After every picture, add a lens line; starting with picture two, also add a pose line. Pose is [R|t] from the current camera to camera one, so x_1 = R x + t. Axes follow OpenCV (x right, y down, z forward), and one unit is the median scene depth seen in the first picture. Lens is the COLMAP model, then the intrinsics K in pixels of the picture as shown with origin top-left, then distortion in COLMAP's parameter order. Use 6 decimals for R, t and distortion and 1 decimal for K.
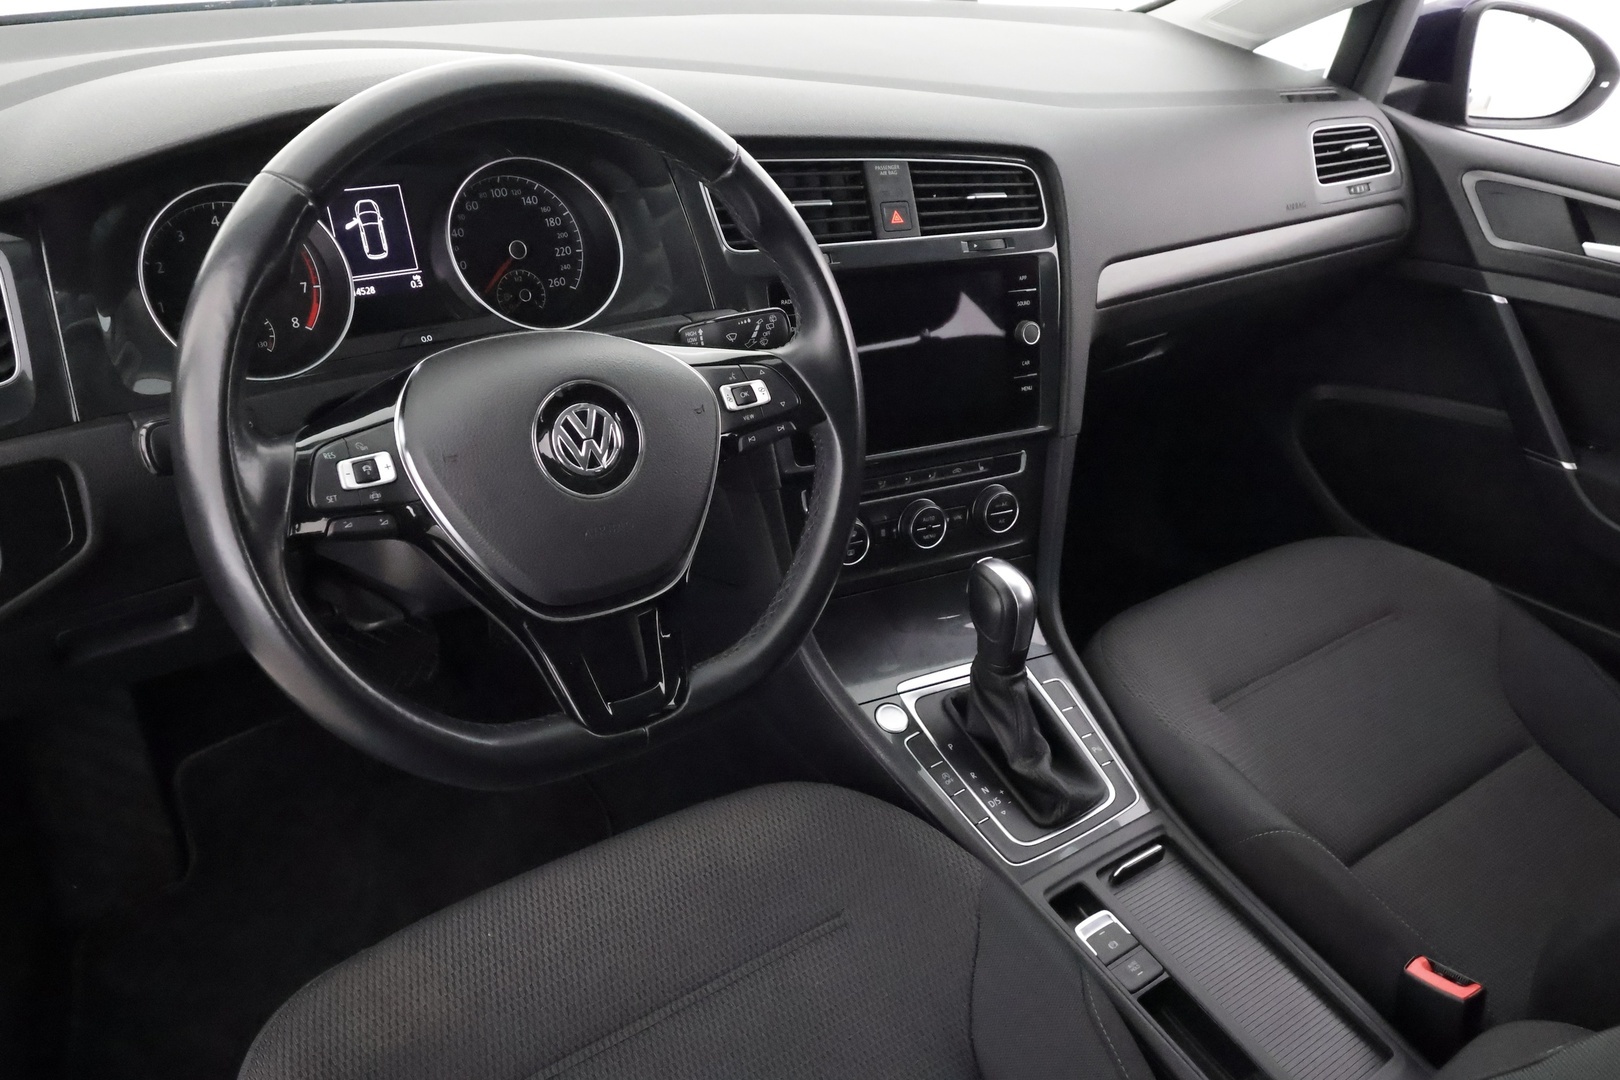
lens RADIAL K [[1299.1, 0, 820.6], [0, 1299.1, 533.5], [0, 0, 1]] dist [0.004717, 0.017291]
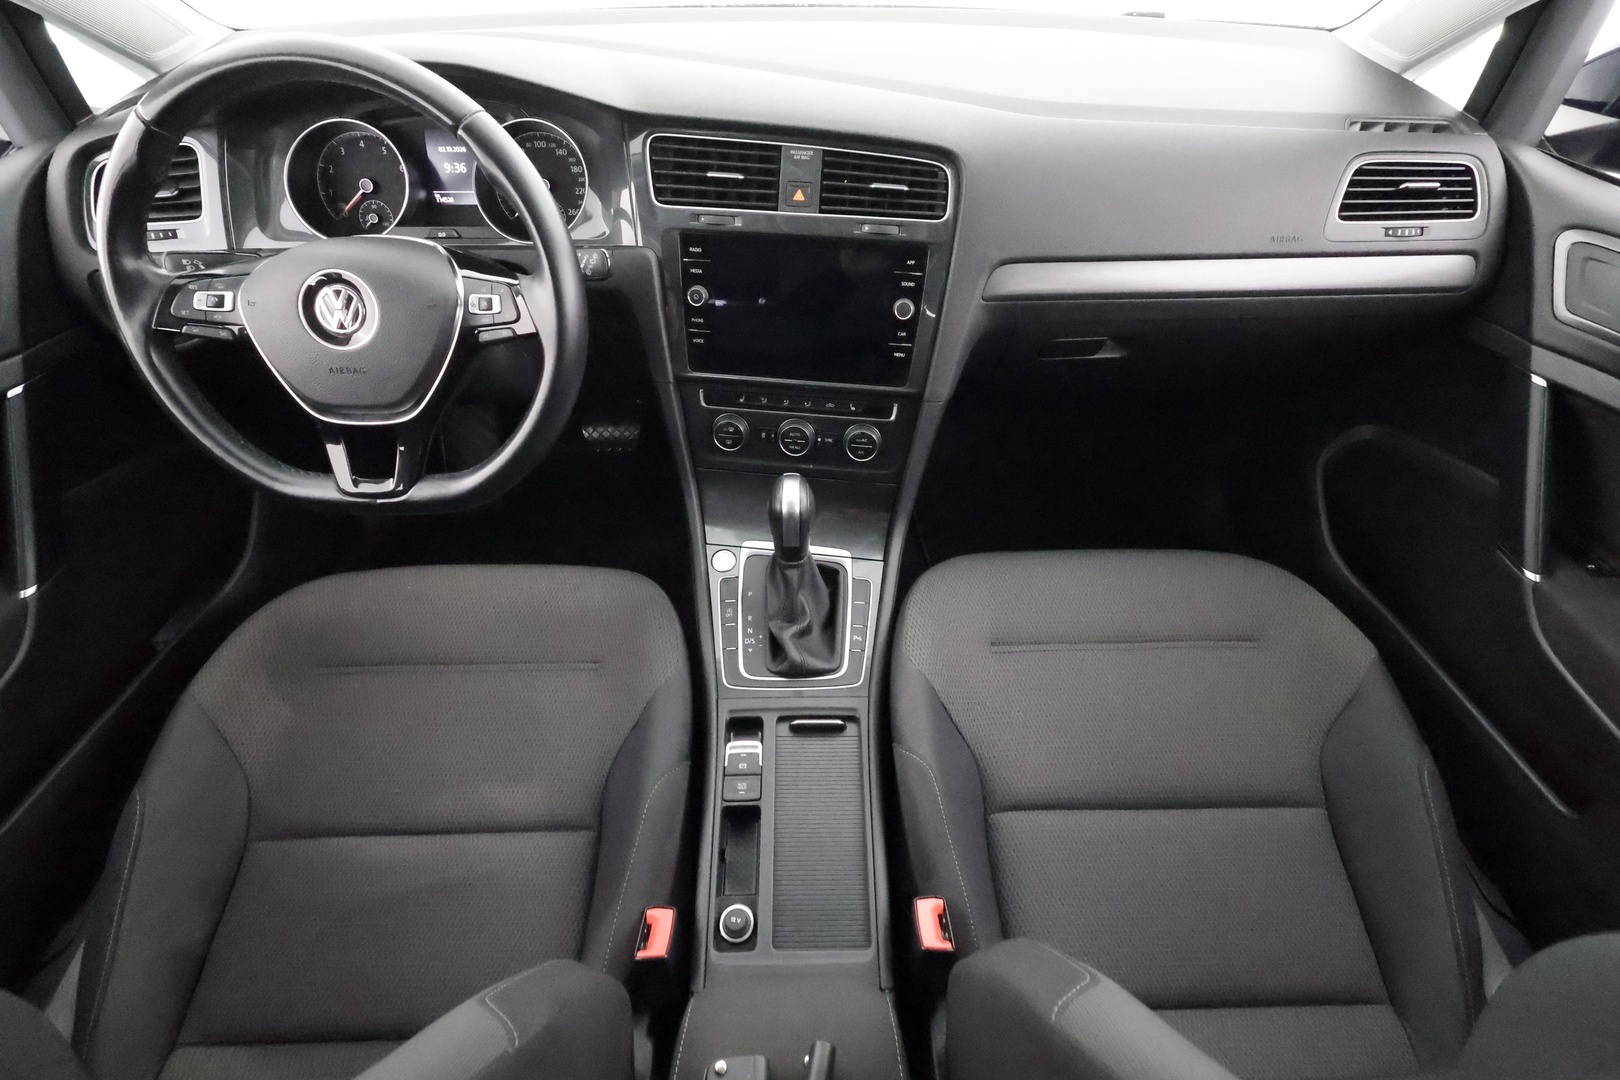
lens RADIAL K [[746.5, 0, 815.1], [0, 746.5, 535.1], [0, 0, 1]] dist [0.001794, 0.000200]
pose [[0.805033, 0.339412, -0.486540, 0.539569], [-0.236667, 0.935812, 0.261235, -0.127199], [0.543977, -0.095155, 0.833688, 0.370207]]
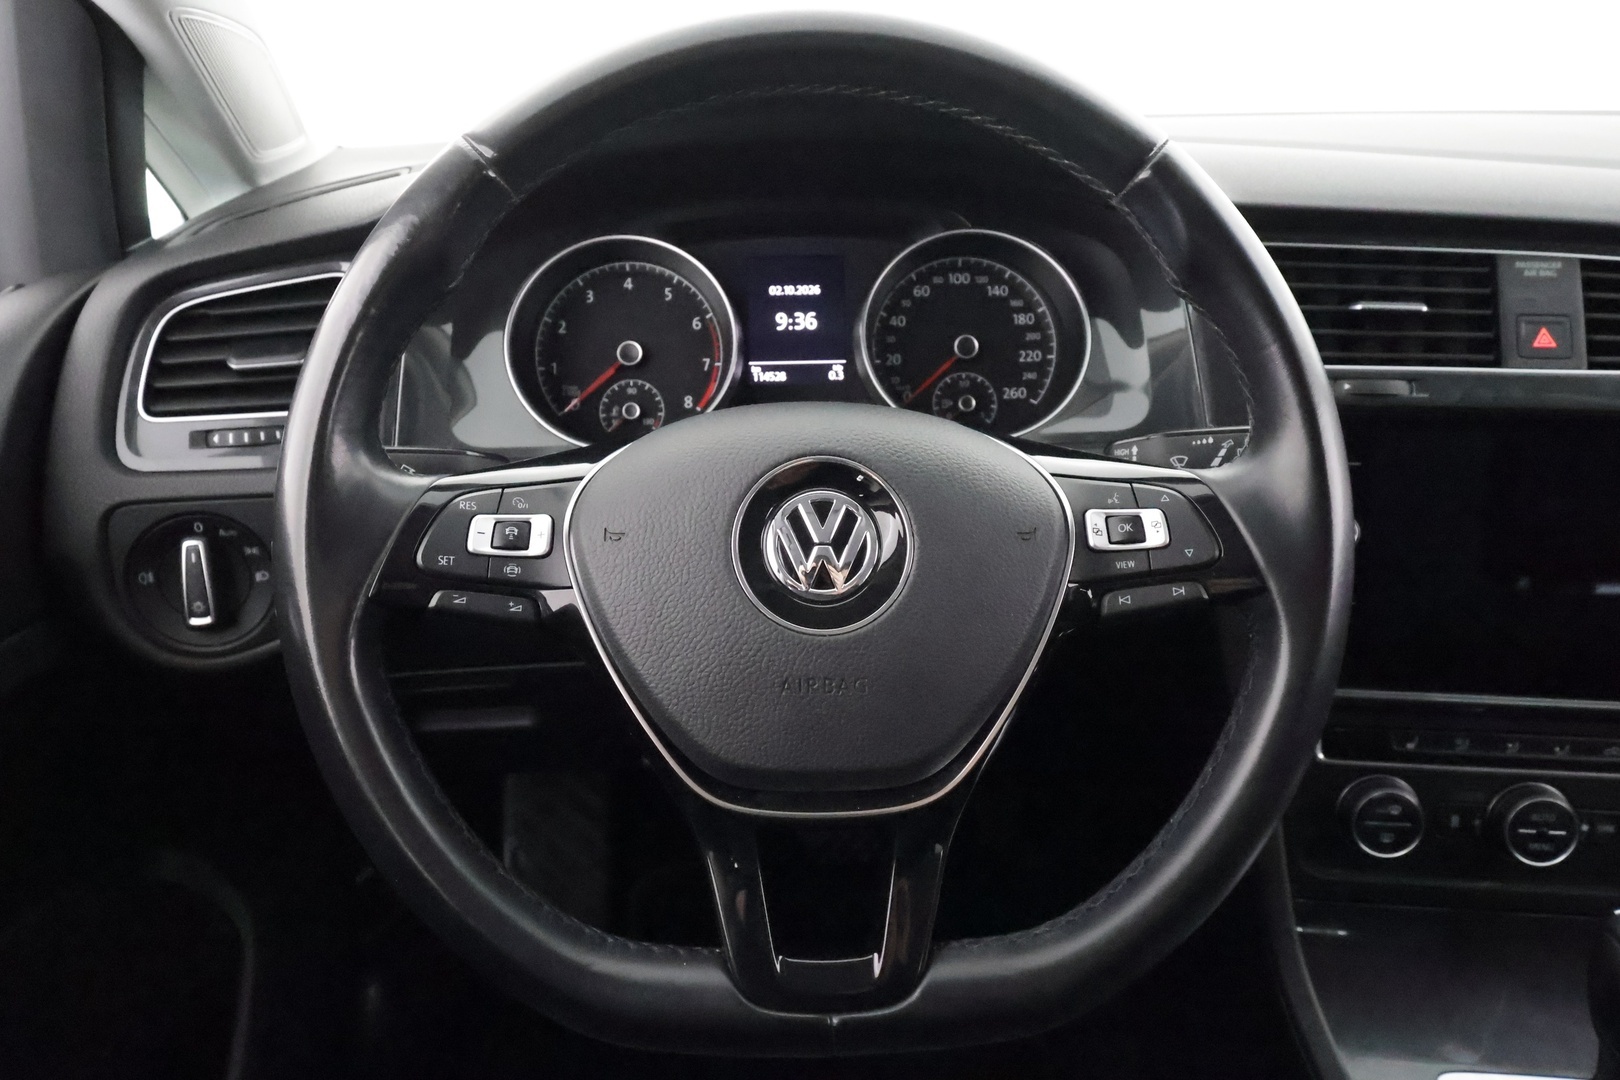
lens RADIAL K [[1191.0, 0, 811.6], [0, 1191.0, 533.9], [0, 0, 1]] dist [-0.009903, 0.011925]
pose [[0.817870, 0.121636, -0.562399, 0.105064], [-0.214847, 0.971267, -0.102375, -0.010253], [0.533788, 0.204559, 0.820504, 0.341366]]
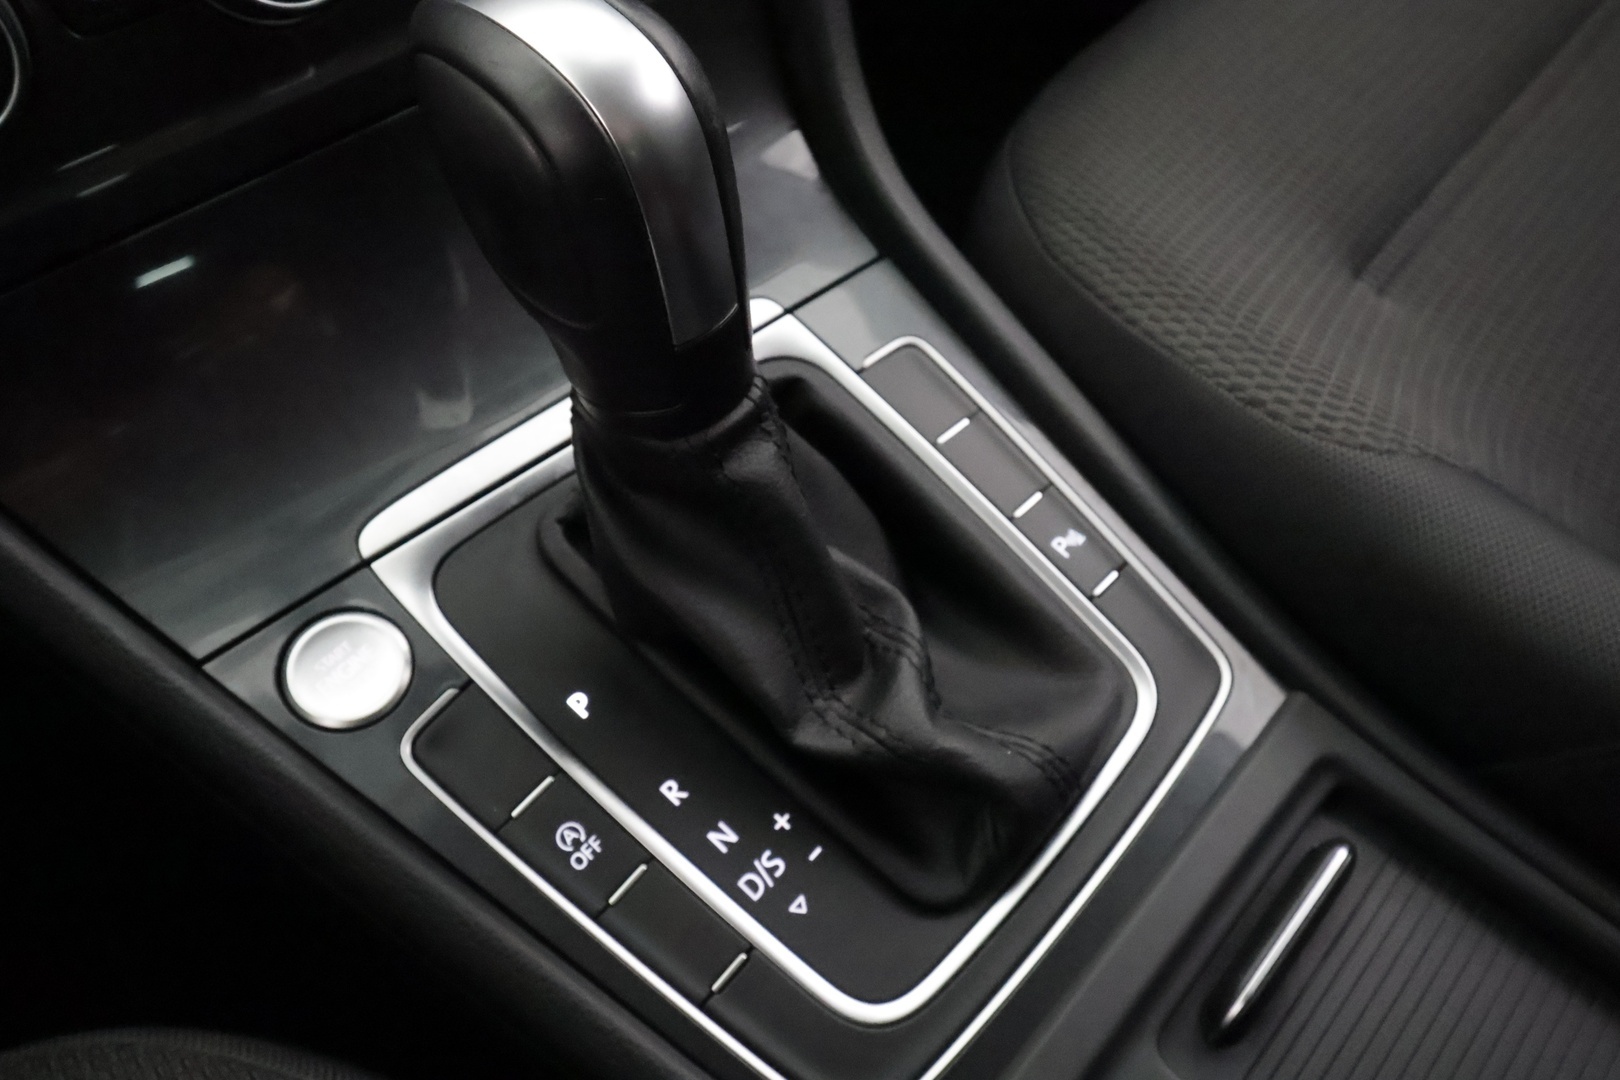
lens RADIAL K [[1299.1, 0, 823.5], [0, 1299.1, 532.1], [0, 0, 1]] dist [0.004717, 0.017291]
pose [[0.966077, -0.258249, 0.001317, 0.163664], [0.242982, 0.910667, 0.334133, 0.047426], [-0.087489, -0.322478, 0.942525, 0.748147]]
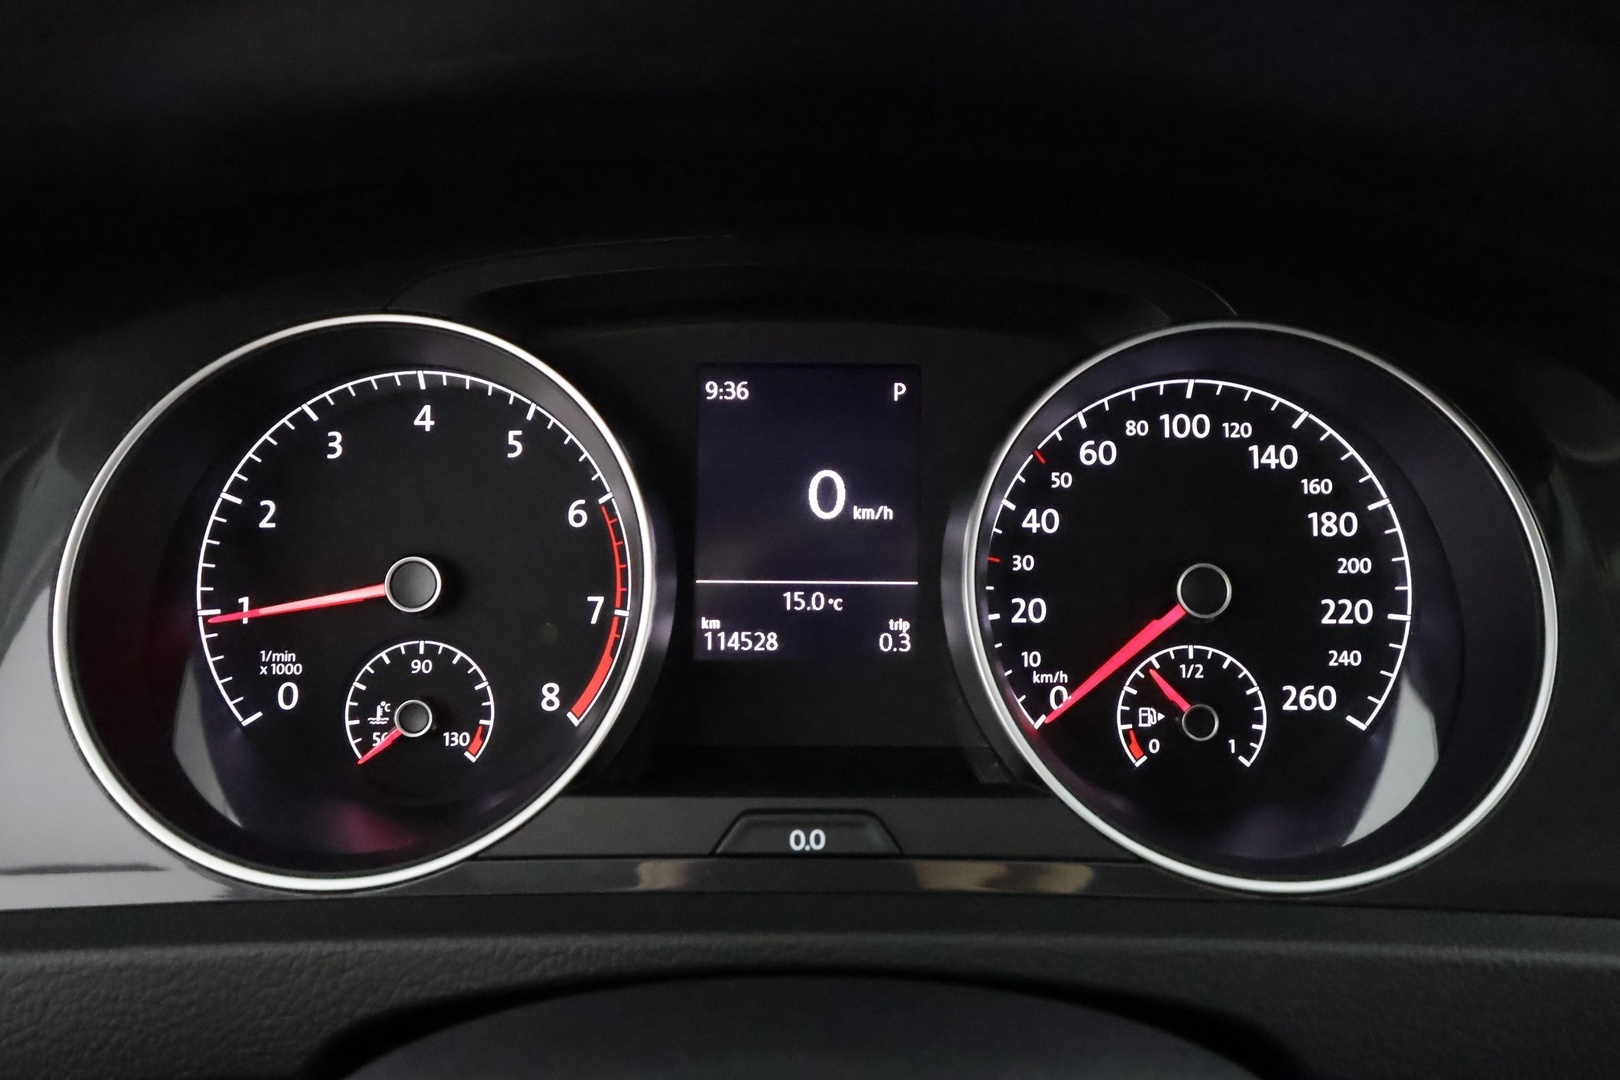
lens RADIAL K [[1272.6, 0, 807.4], [0, 1272.6, 543.1], [0, 0, 1]] dist [0.002740, 0.003274]
pose [[0.799445, 0.142306, -0.583641, -0.112962], [-0.248048, 0.963046, -0.104950, -0.155497], [0.547138, 0.228673, 0.805201, 0.616232]]
